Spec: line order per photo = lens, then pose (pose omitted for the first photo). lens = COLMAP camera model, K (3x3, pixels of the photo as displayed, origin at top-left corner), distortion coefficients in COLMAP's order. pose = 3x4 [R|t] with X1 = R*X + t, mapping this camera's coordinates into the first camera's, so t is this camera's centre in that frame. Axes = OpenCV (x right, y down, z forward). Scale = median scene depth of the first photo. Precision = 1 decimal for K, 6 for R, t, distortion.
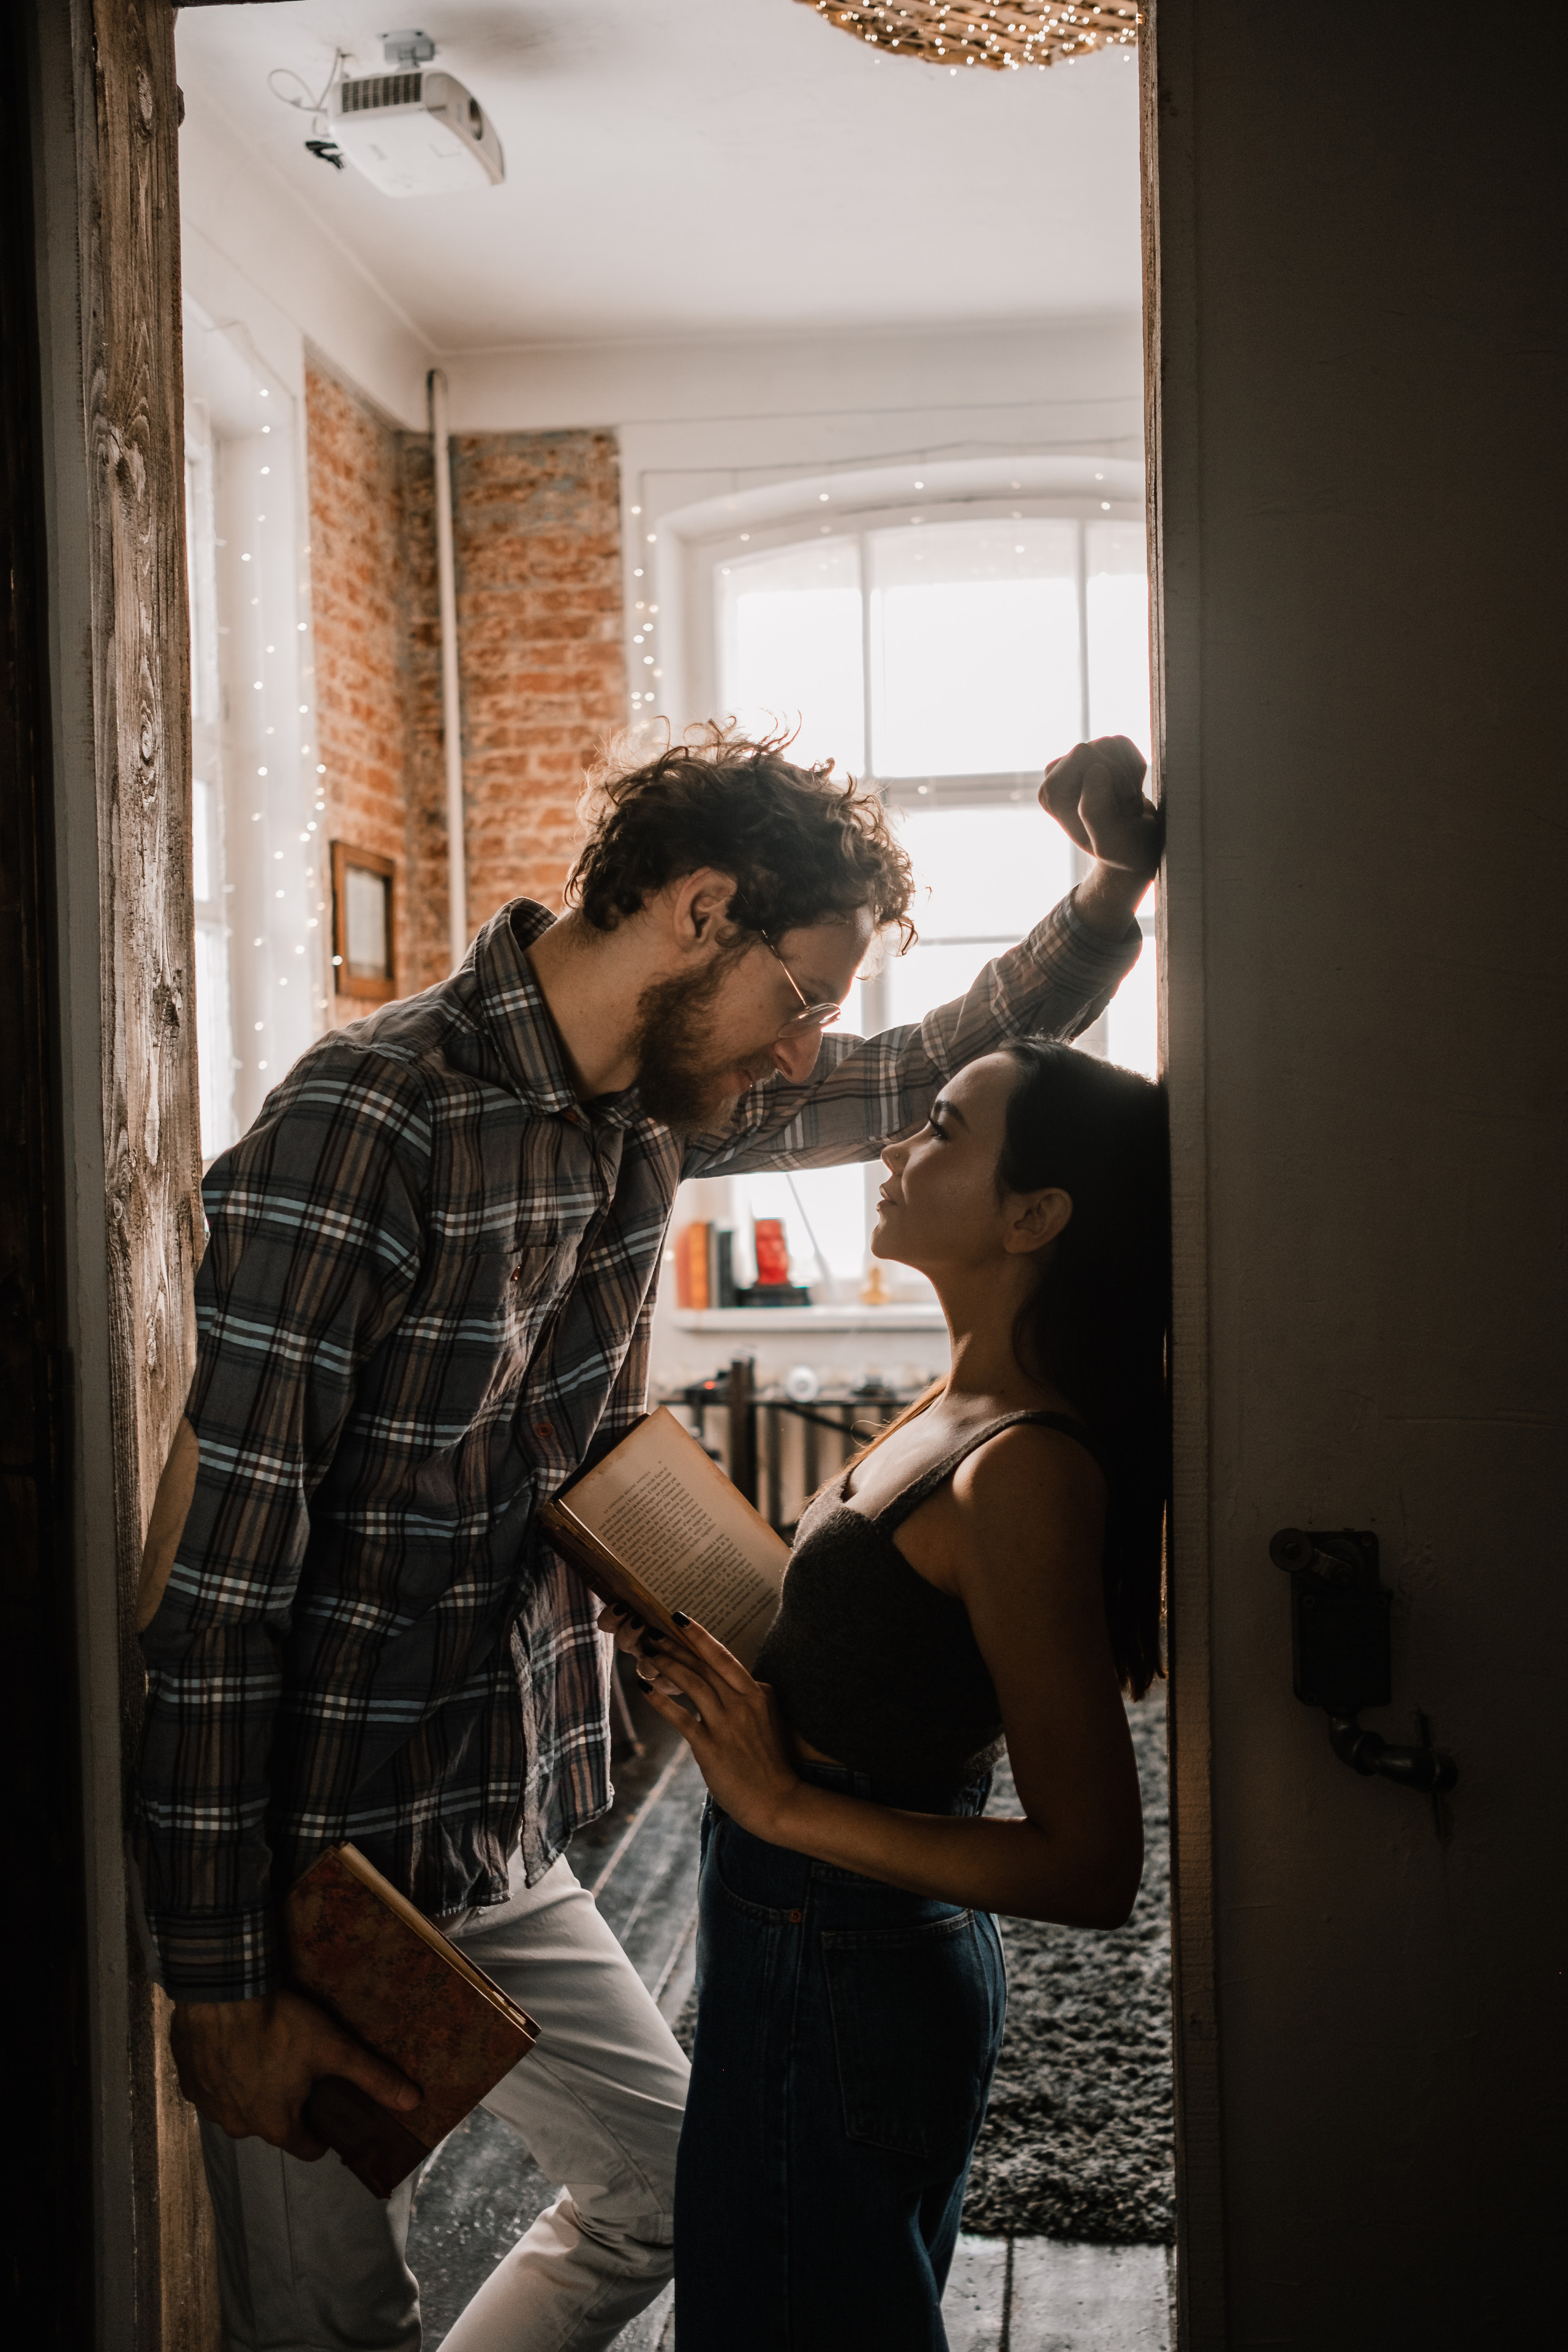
lens RADIAL K [[2241.6, 0, 764.3], [0, 2241.6, 1175.3], [0, 0, 1]] dist [-0.078630, 0.194832]
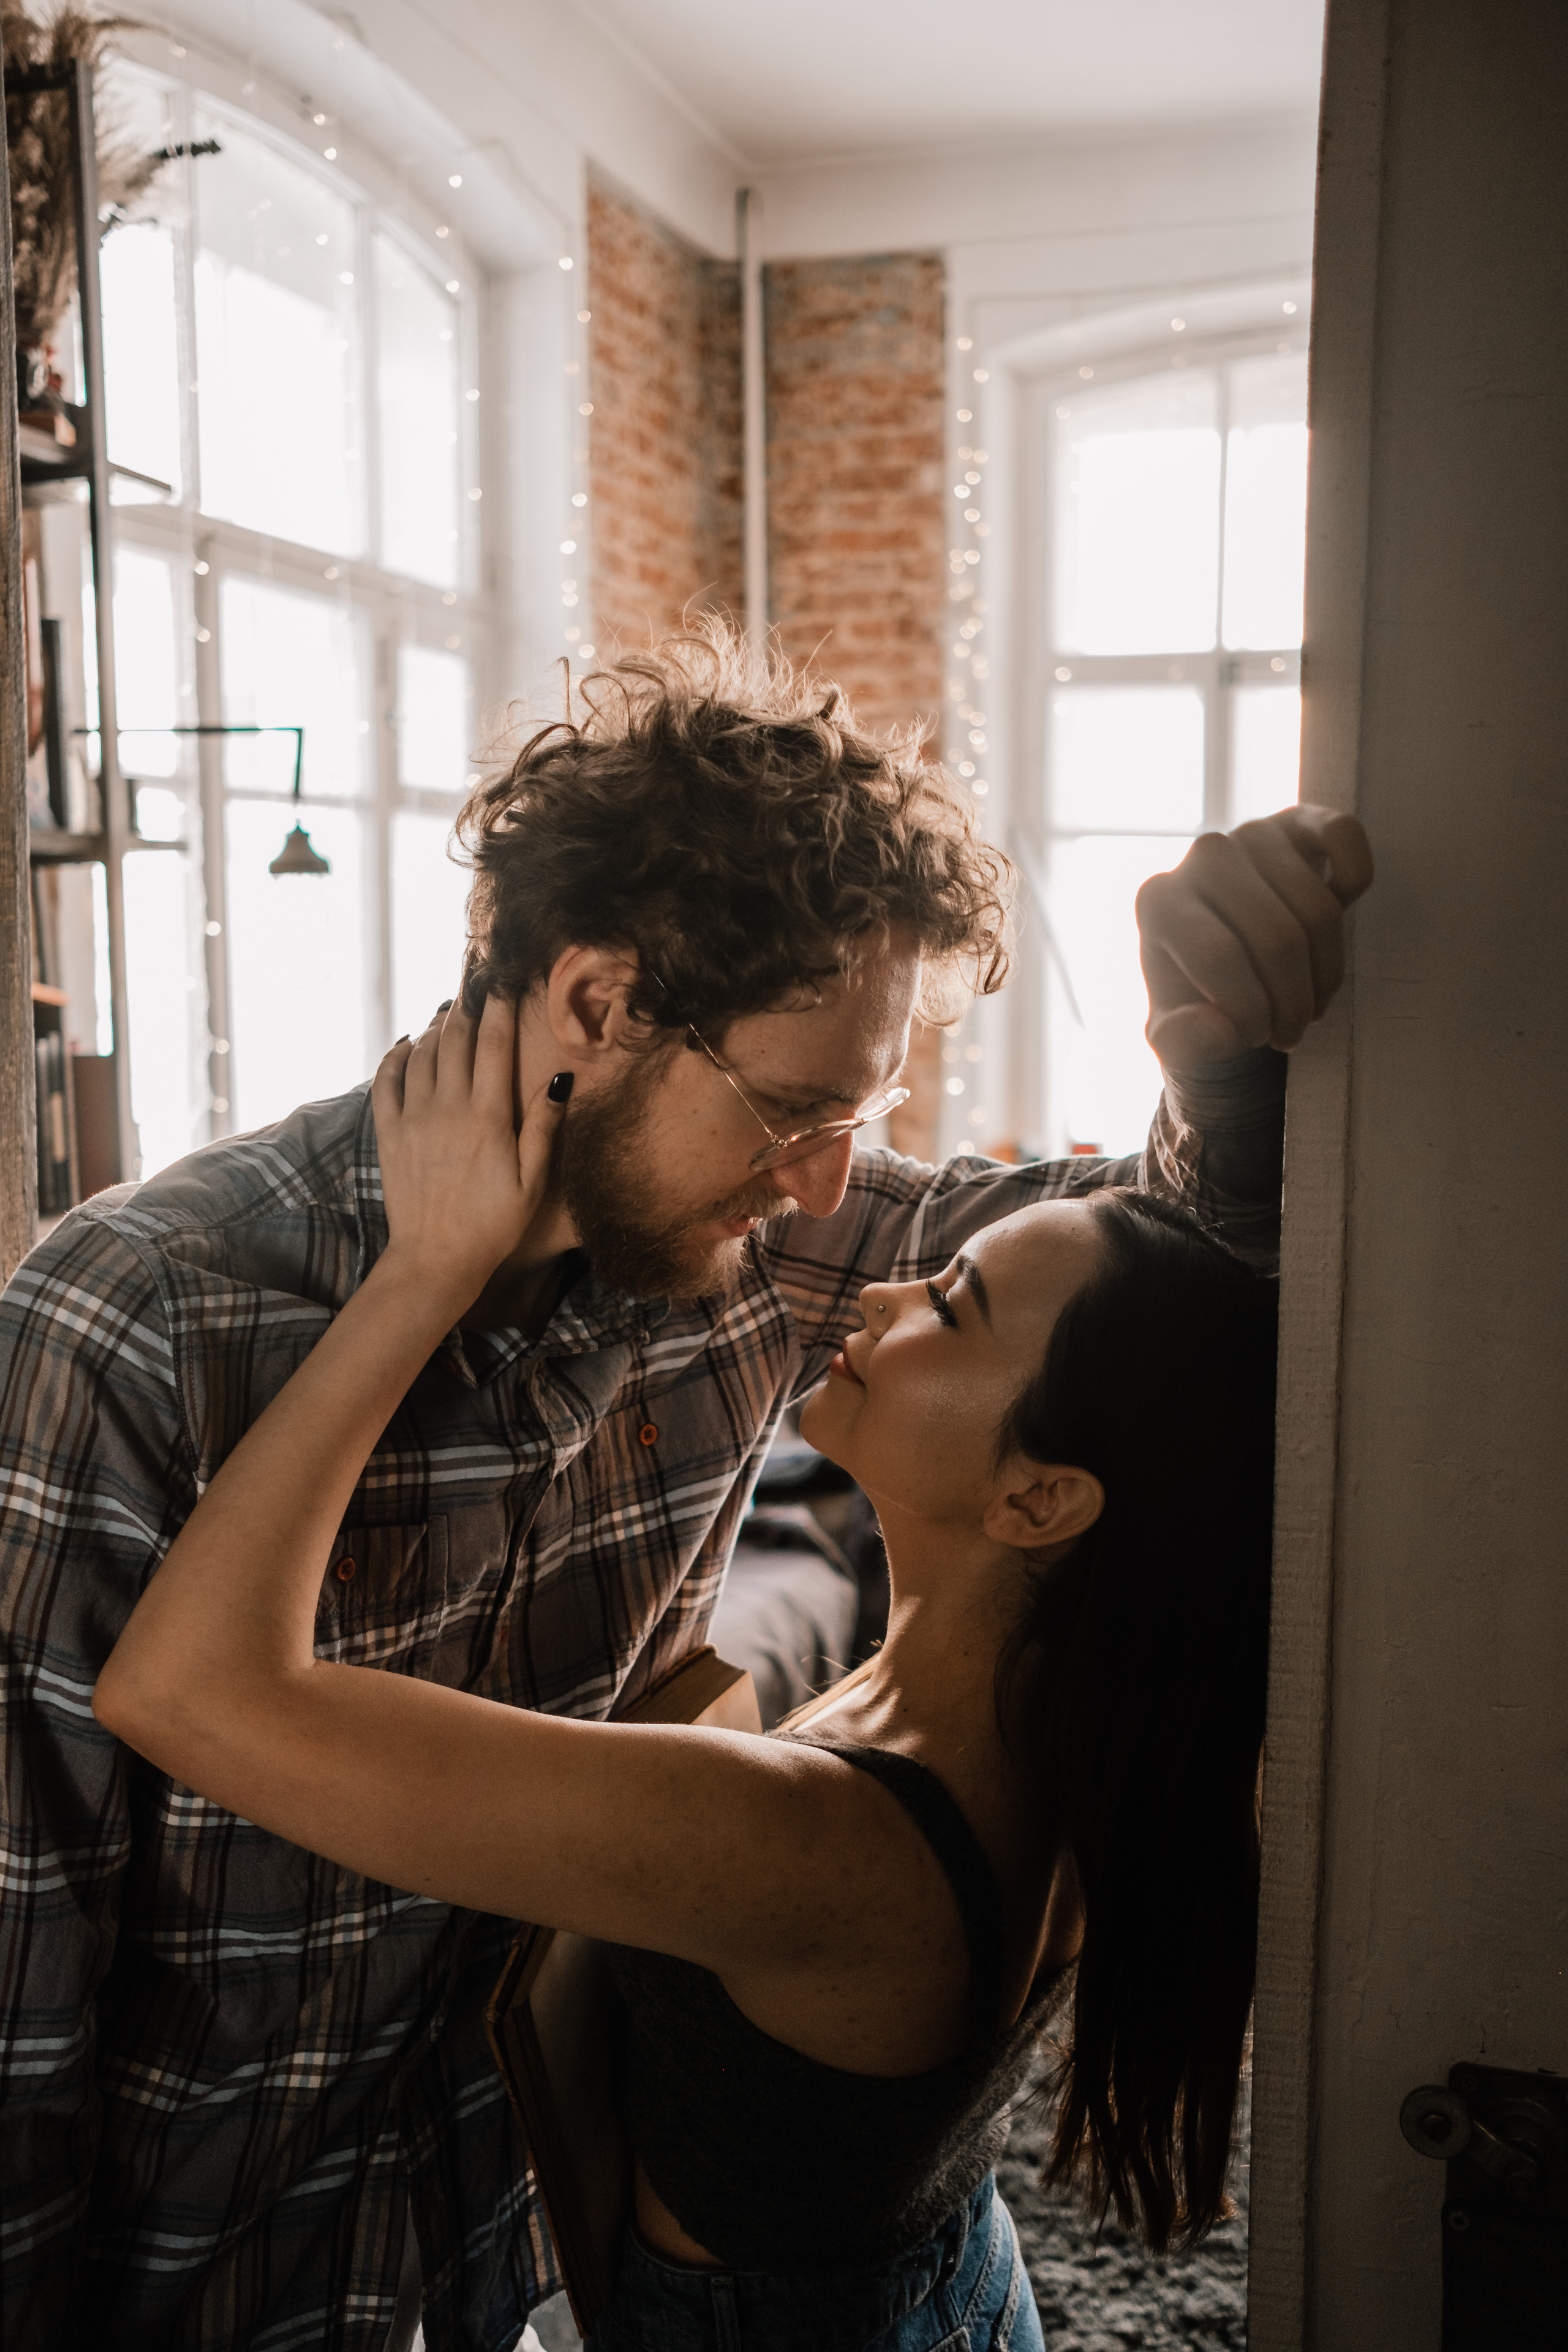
lens RADIAL K [[2241.6, 0, 764.3], [0, 2241.6, 1175.3], [0, 0, 1]] dist [-0.078630, 0.194832]
pose [[0.983296, 0.042822, -0.176903, 0.037451], [-0.030057, 0.996789, 0.074217, -0.032322], [0.179513, -0.067660, 0.981426, 0.094705]]
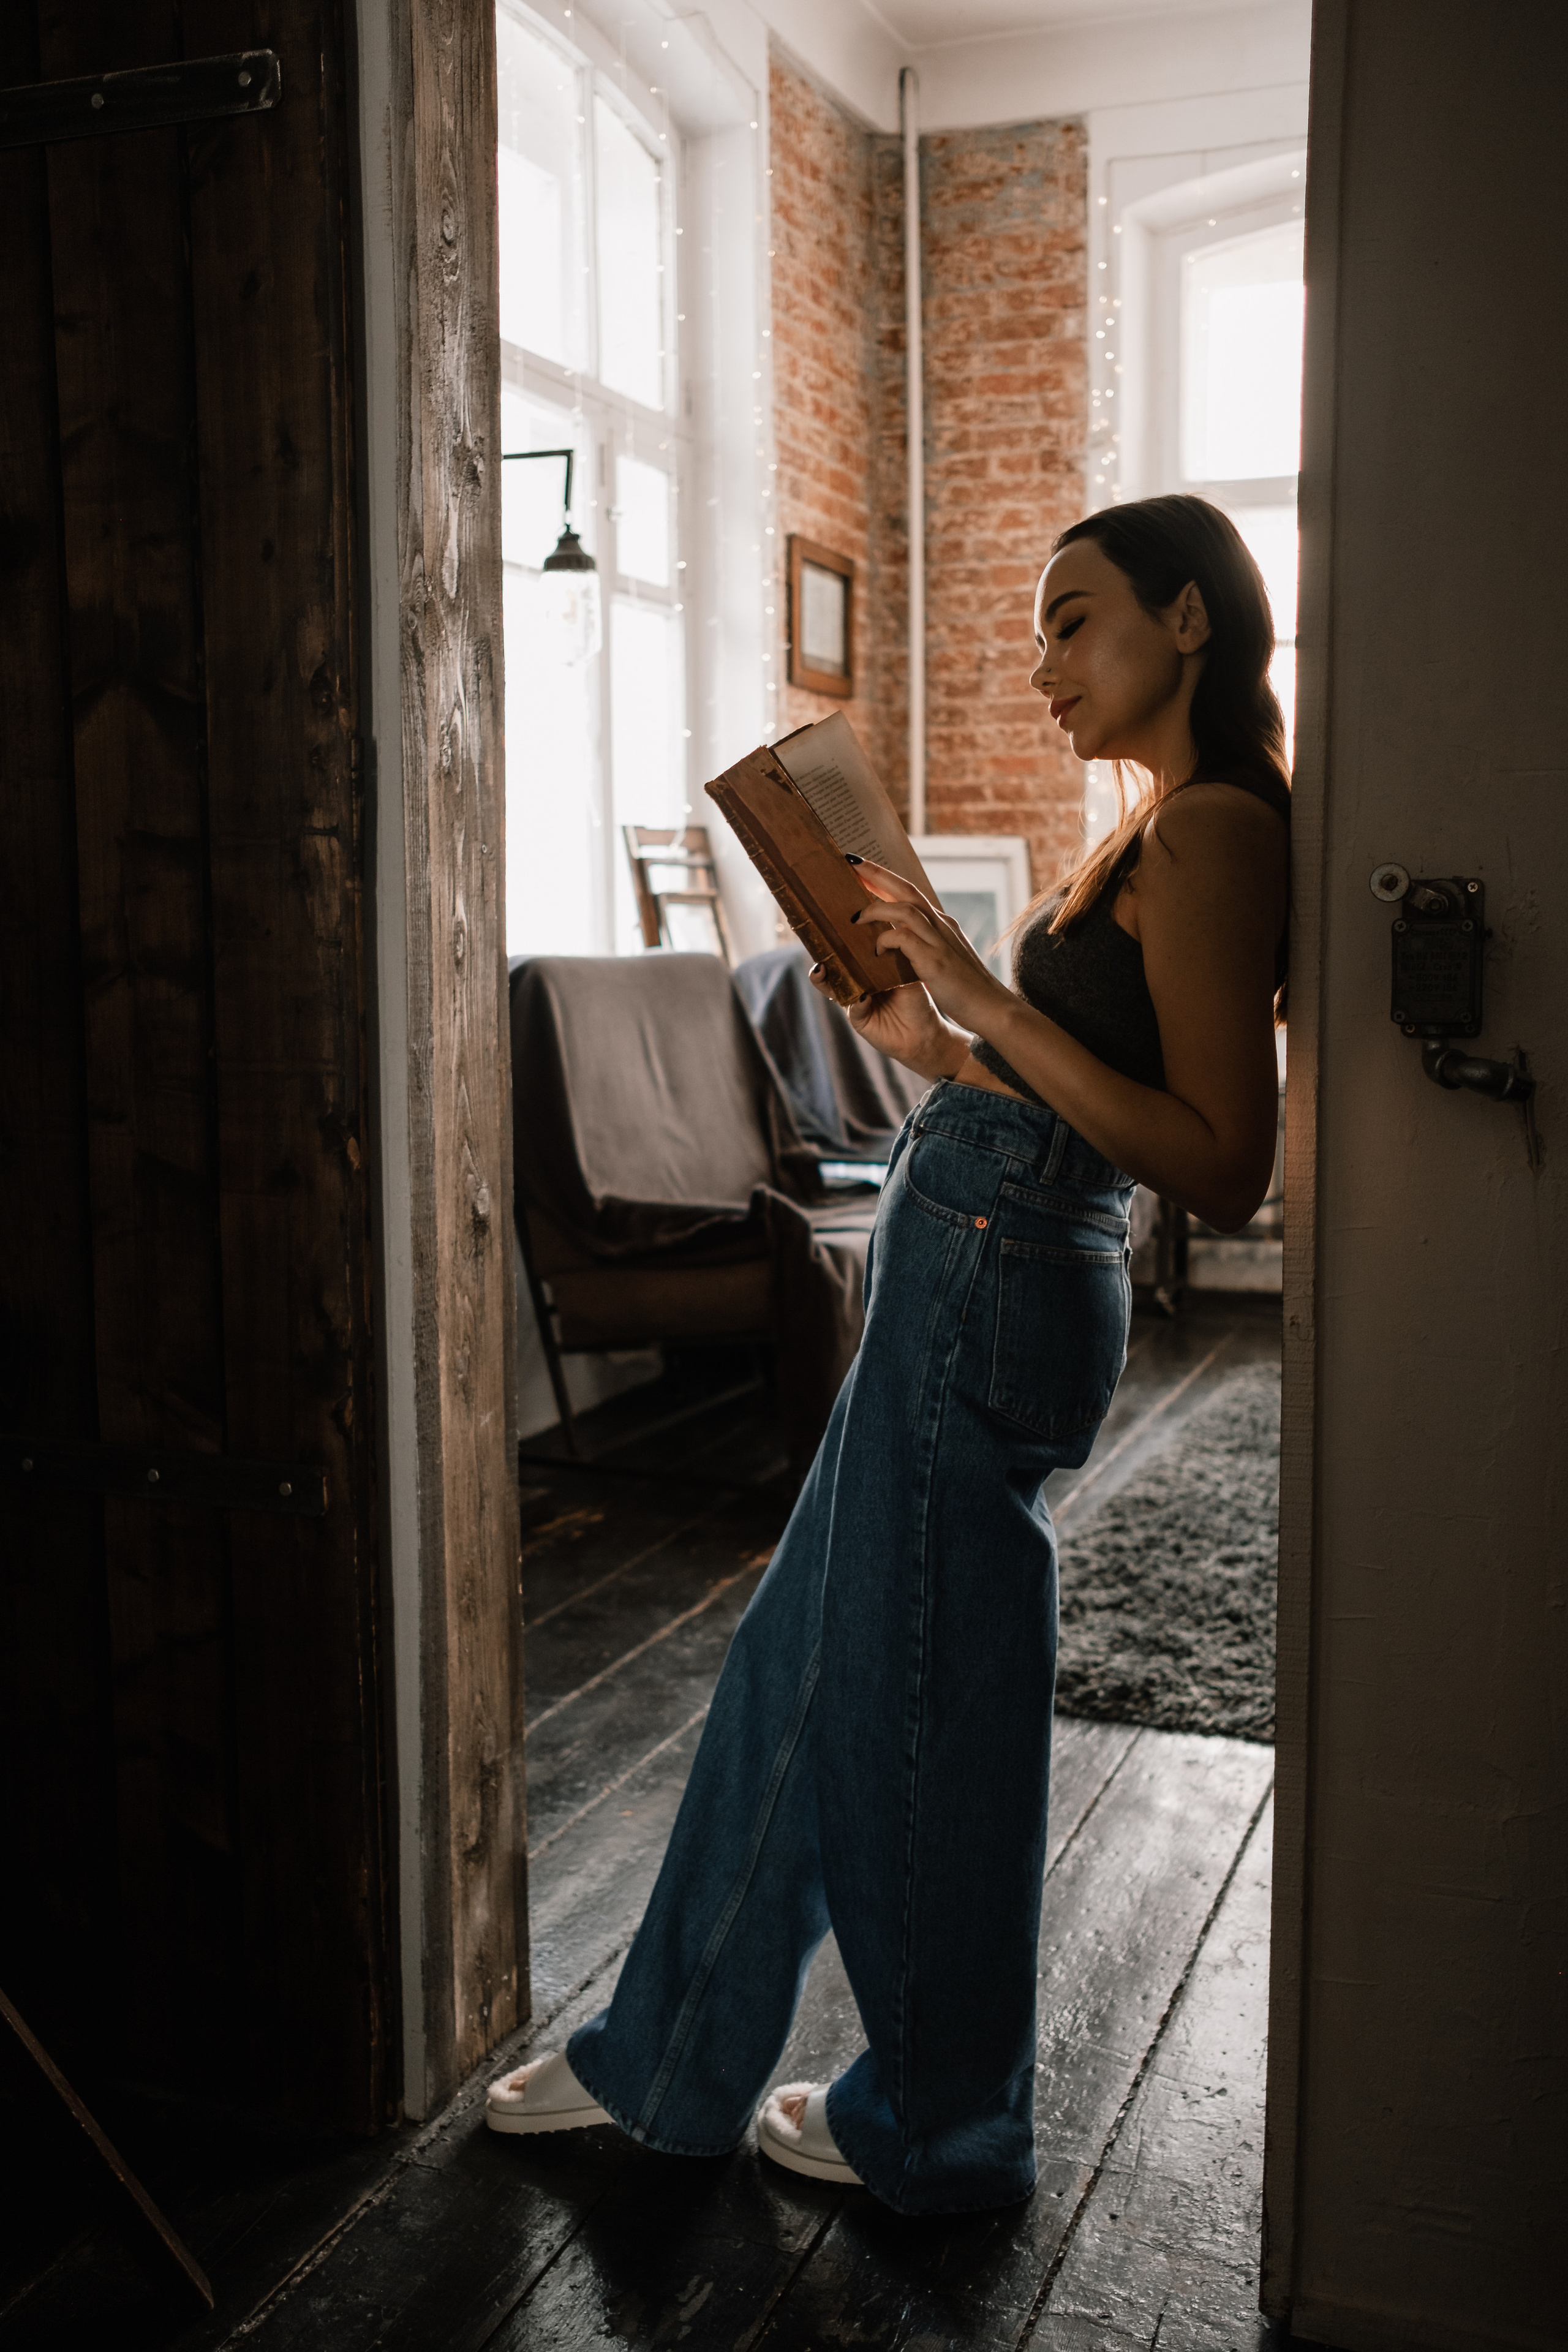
lens RADIAL K [[2241.6, 0, 764.3], [0, 2241.6, 1175.3], [0, 0, 1]] dist [-0.078630, 0.194832]
pose [[0.971261, 0.042366, -0.234215, 0.049501], [-0.022461, 0.995954, 0.087010, 0.054933], [0.236954, -0.079249, 0.968283, -0.034045]]
